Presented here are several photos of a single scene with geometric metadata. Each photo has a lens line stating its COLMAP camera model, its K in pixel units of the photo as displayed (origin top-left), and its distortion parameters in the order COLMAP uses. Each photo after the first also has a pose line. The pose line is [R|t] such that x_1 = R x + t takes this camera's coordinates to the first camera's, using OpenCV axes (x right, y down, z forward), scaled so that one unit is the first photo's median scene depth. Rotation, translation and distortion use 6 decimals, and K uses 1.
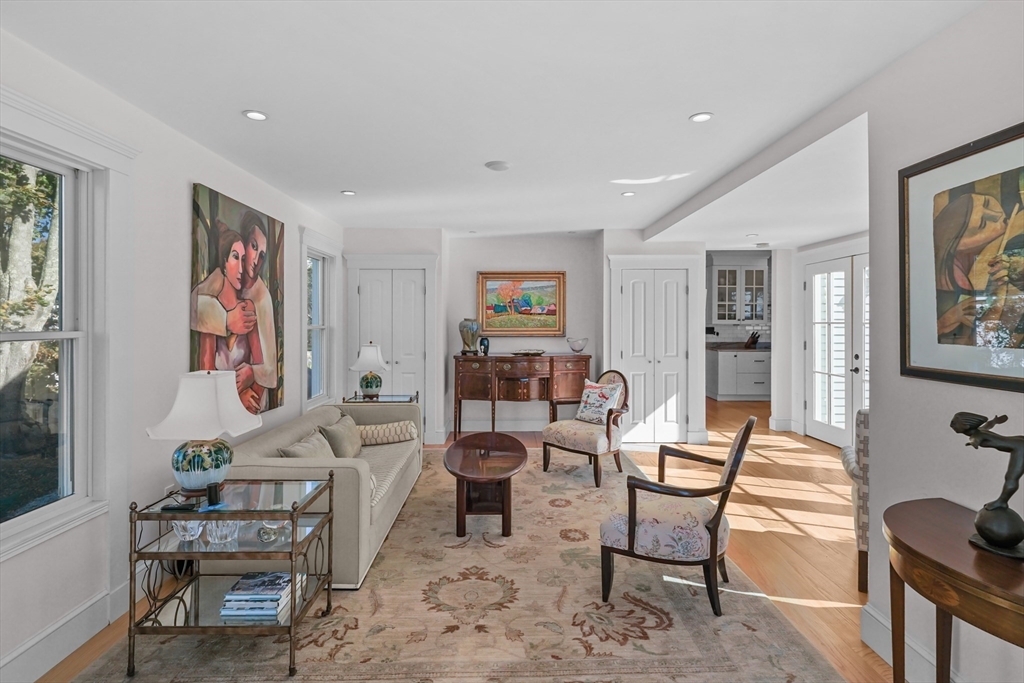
lens RADIAL K [[496.5, 0, 510.8], [0, 496.5, 323.3], [0, 0, 1]] dist [0.006580, -0.006229]
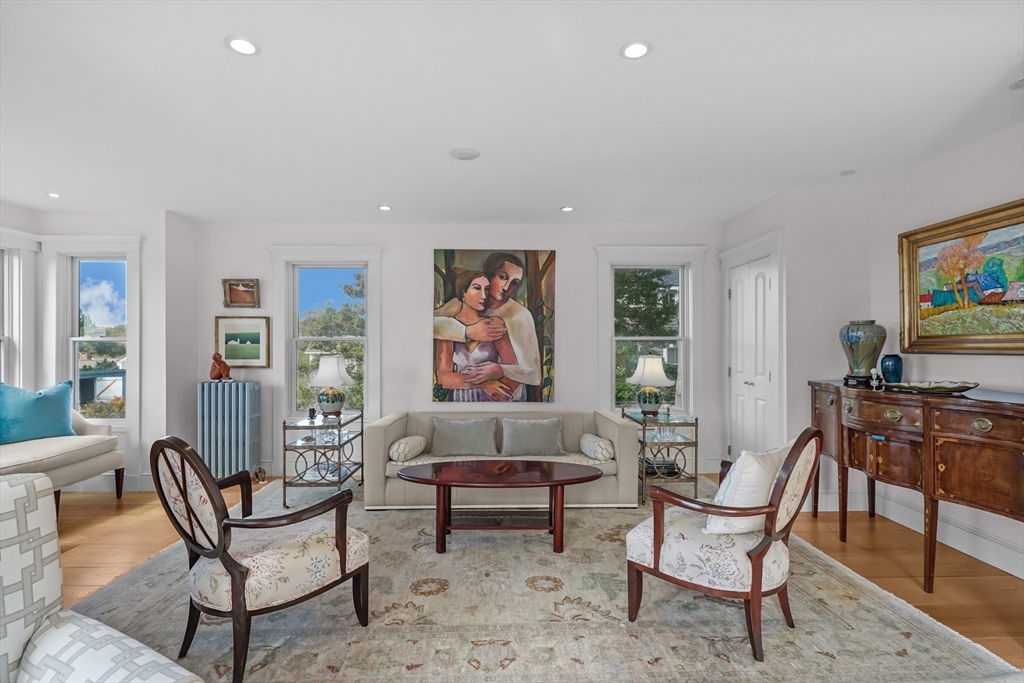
lens RADIAL K [[496.5, 0, 541.1], [0, 496.5, 348.3], [0, 0, 1]] dist [0.006580, -0.006229]
pose [[0.044614, 0.002252, -0.999002, 0.920622], [0.000976, 0.999997, 0.002298, 0.039984], [0.999004, -0.001077, 0.044612, 1.130802]]
